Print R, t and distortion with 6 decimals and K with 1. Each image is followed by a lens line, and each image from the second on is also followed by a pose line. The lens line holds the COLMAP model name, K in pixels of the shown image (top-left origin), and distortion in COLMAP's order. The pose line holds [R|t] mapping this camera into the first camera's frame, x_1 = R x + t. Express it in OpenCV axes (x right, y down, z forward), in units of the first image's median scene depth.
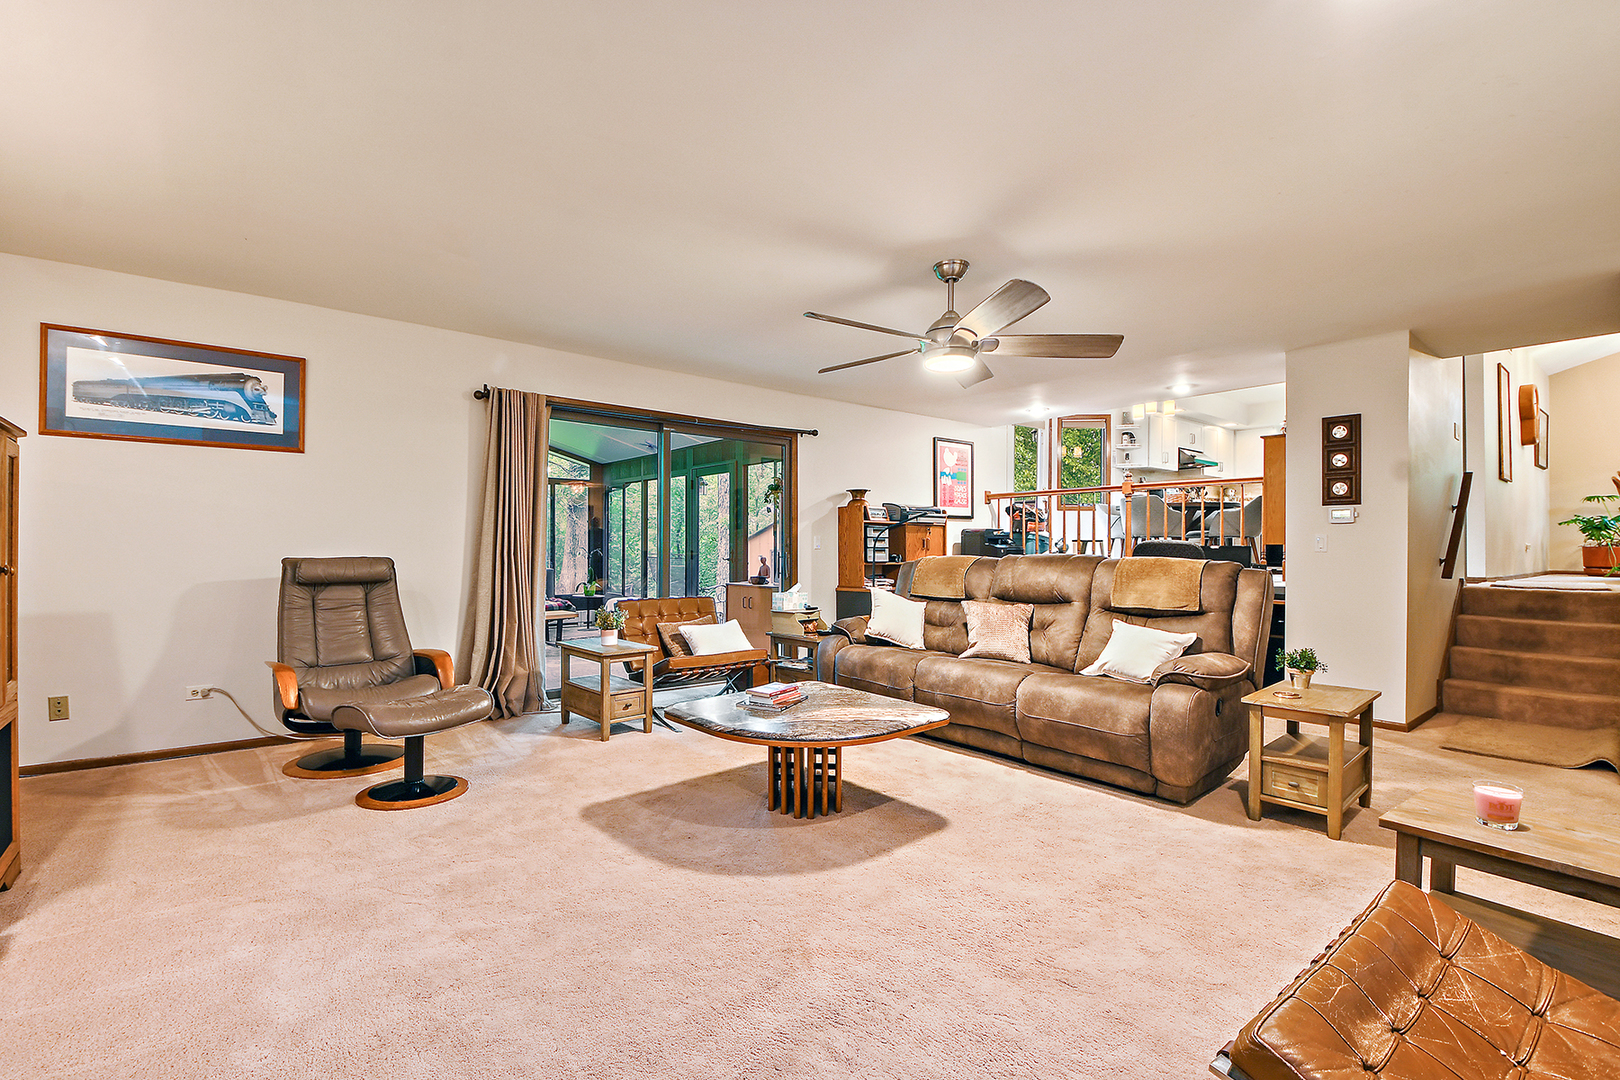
lens RADIAL K [[716.7, 0, 811.5], [0, 716.7, 542.9], [0, 0, 1]] dist [-0.001810, -0.004044]
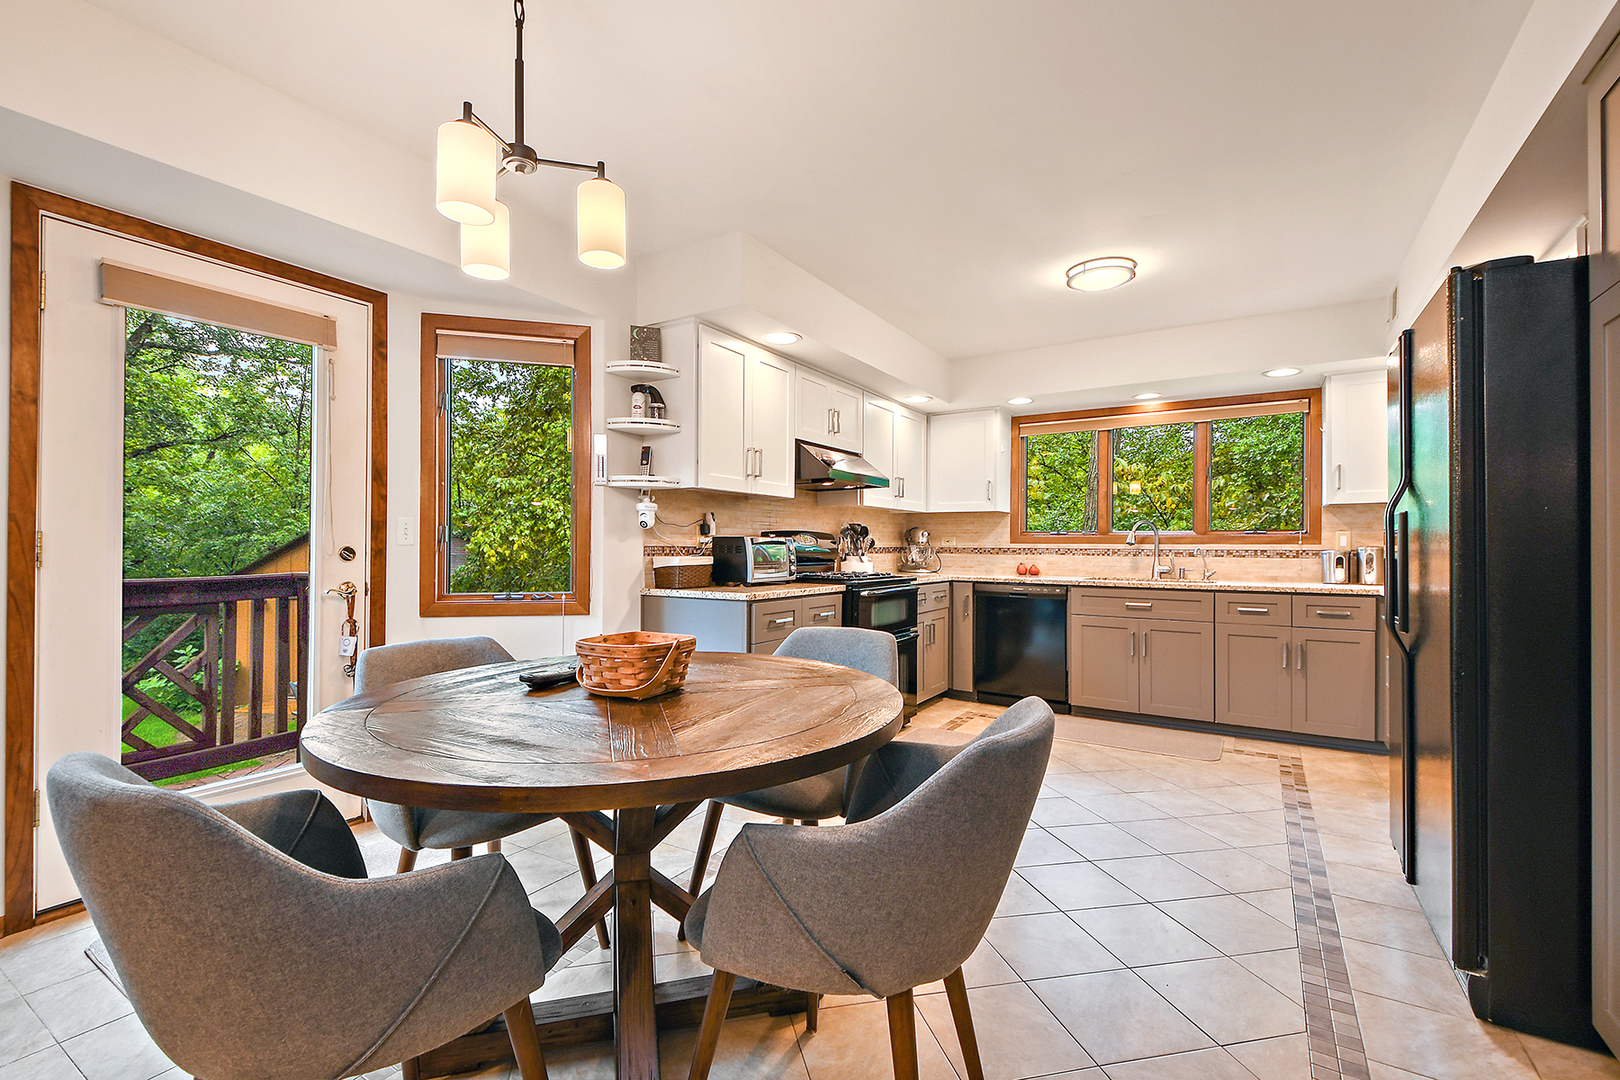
lens RADIAL K [[716.7, 0, 789.9], [0, 716.7, 543.0], [0, 0, 1]] dist [-0.001810, -0.004044]
pose [[0.947181, 0.002675, 0.320687, 0.840317], [-0.002932, 0.999996, 0.000318, -0.166182], [-0.320685, -0.001242, 0.947185, 1.383356]]
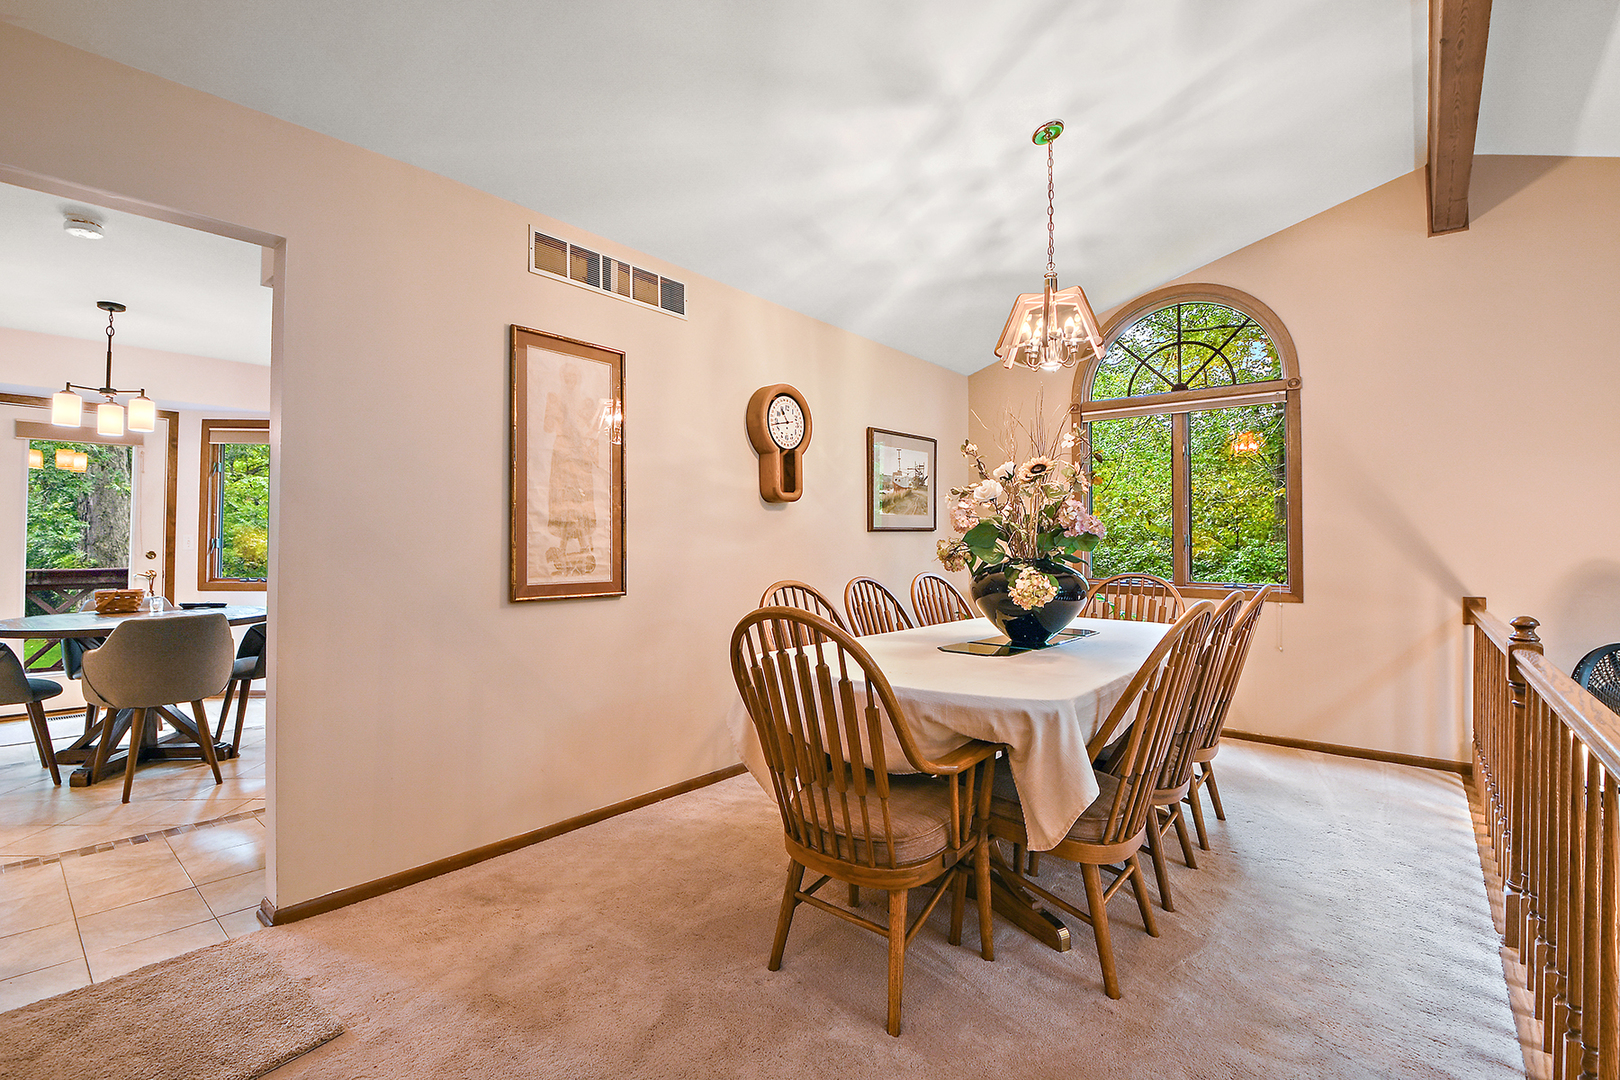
lens RADIAL K [[716.7, 0, 815.8], [0, 716.7, 539.8], [0, 0, 1]] dist [-0.001810, -0.004044]
pose [[0.976510, 0.006261, 0.215383, 1.467433], [-0.006244, 0.999980, -0.000759, -0.186061], [-0.215384, -0.000604, 0.976529, 0.752107]]
